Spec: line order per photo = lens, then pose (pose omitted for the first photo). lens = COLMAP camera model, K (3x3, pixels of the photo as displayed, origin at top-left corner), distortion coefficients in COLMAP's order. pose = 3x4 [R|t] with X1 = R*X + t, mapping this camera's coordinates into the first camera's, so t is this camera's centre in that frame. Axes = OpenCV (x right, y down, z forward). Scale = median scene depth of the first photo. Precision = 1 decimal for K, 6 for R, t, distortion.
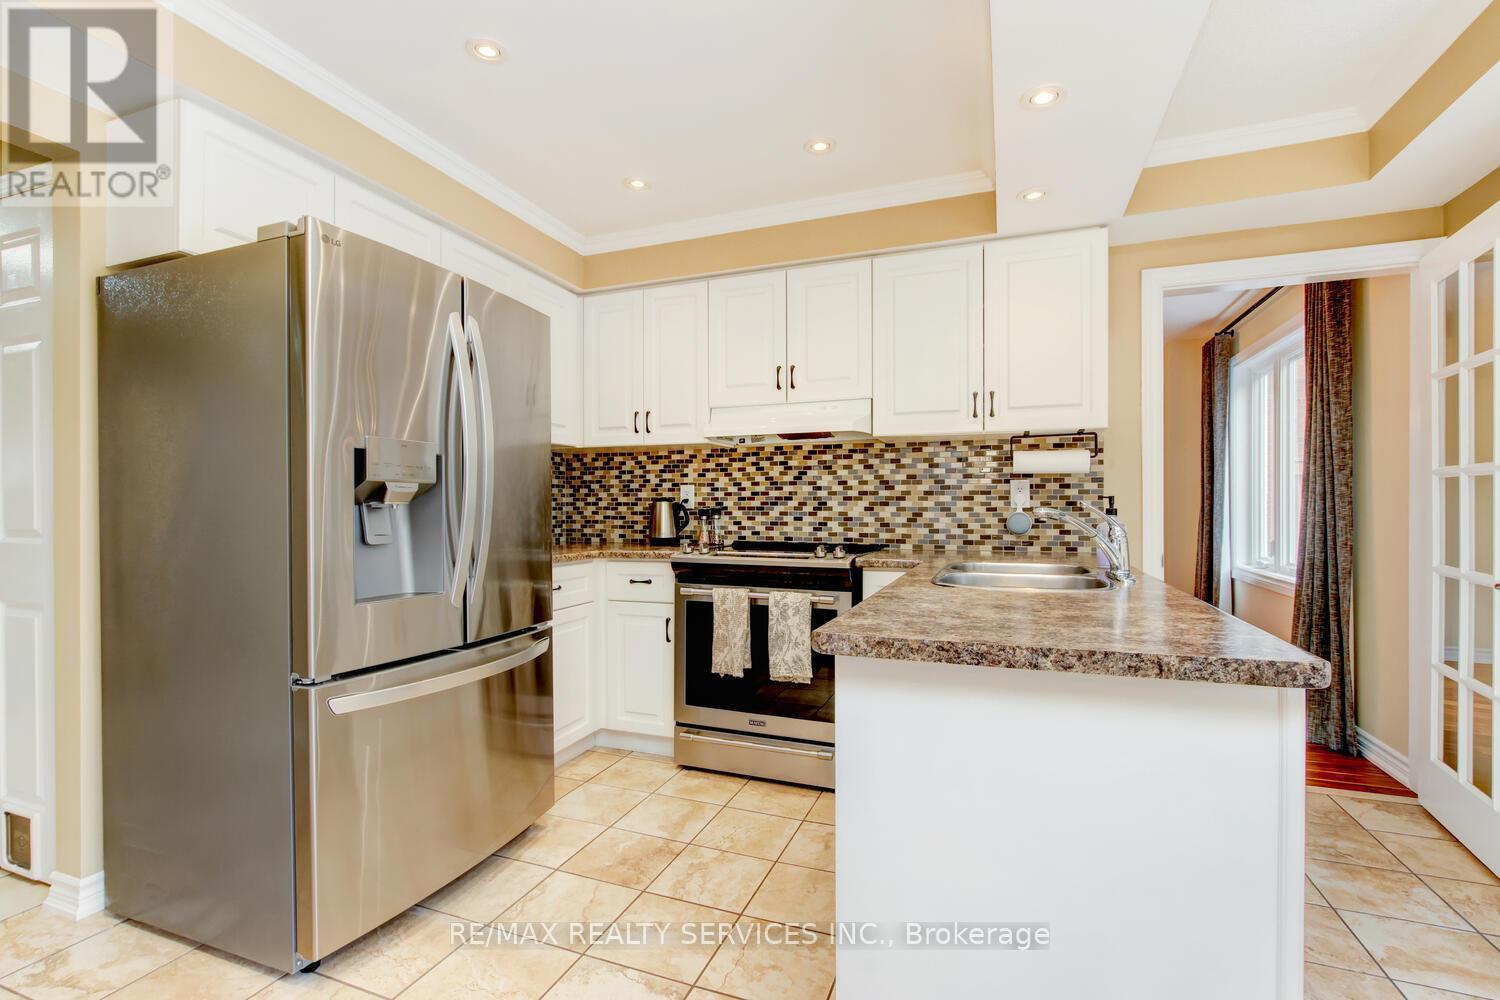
lens RADIAL K [[691.4, 0, 750.5], [0, 691.4, 501.3], [0, 0, 1]] dist [-0.001283, -0.000084]
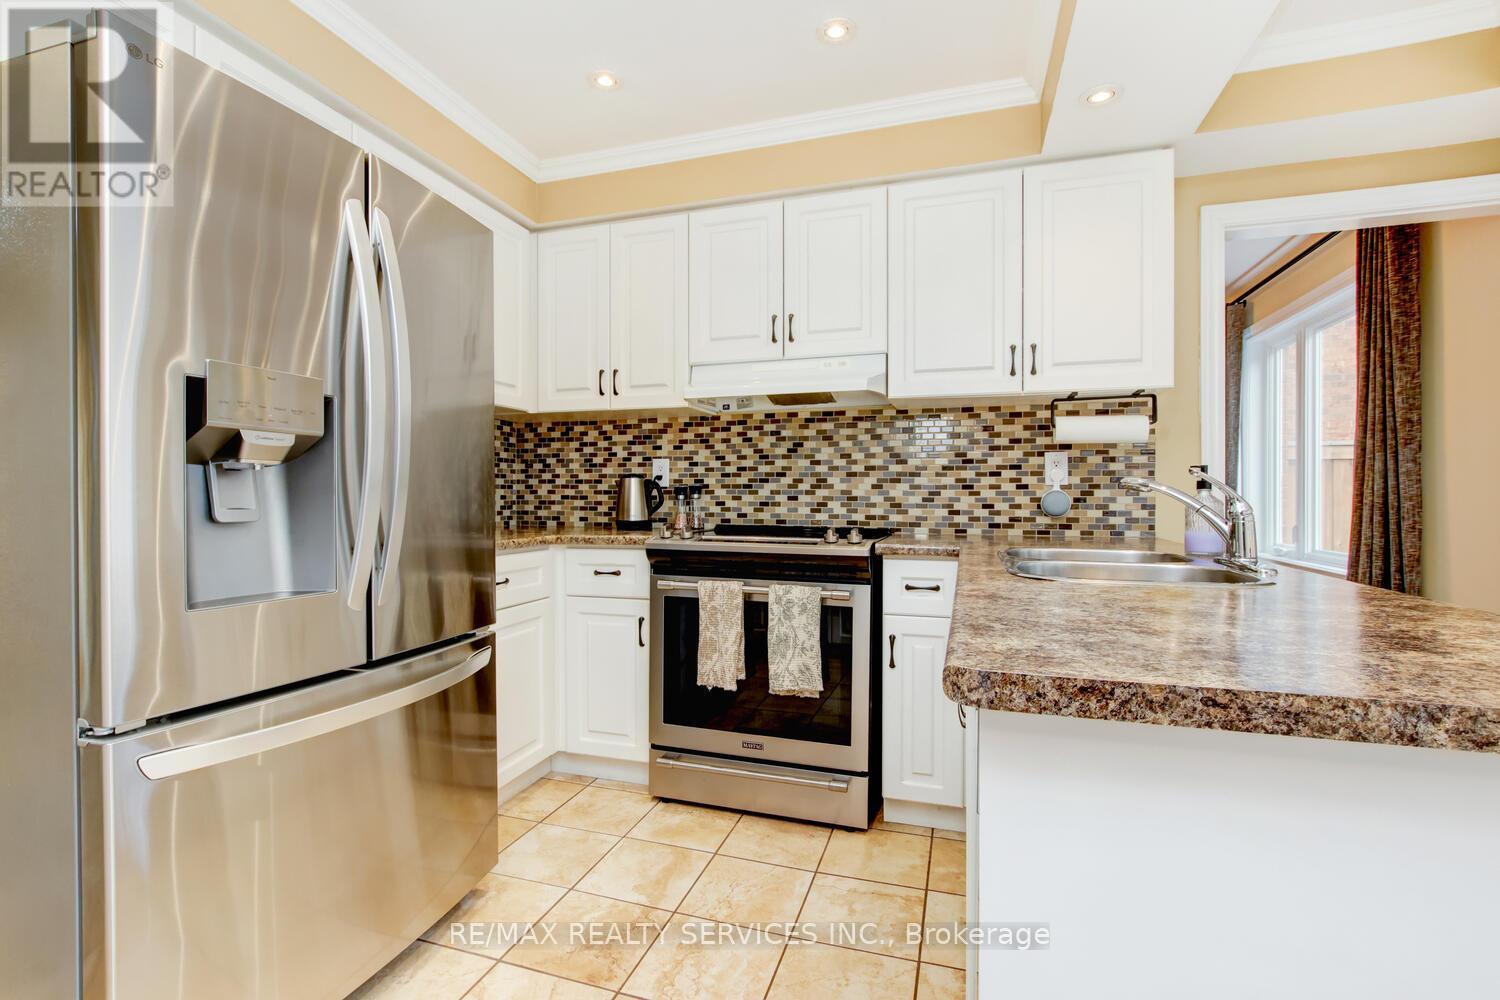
lens RADIAL K [[691.4, 0, 746.7], [0, 691.4, 494.9], [0, 0, 1]] dist [-0.001283, -0.000084]
pose [[0.998420, 0.002808, 0.056128, -0.040354], [-0.003178, 0.999974, 0.006499, 0.017701], [-0.056109, -0.006667, 0.998402, 0.172655]]
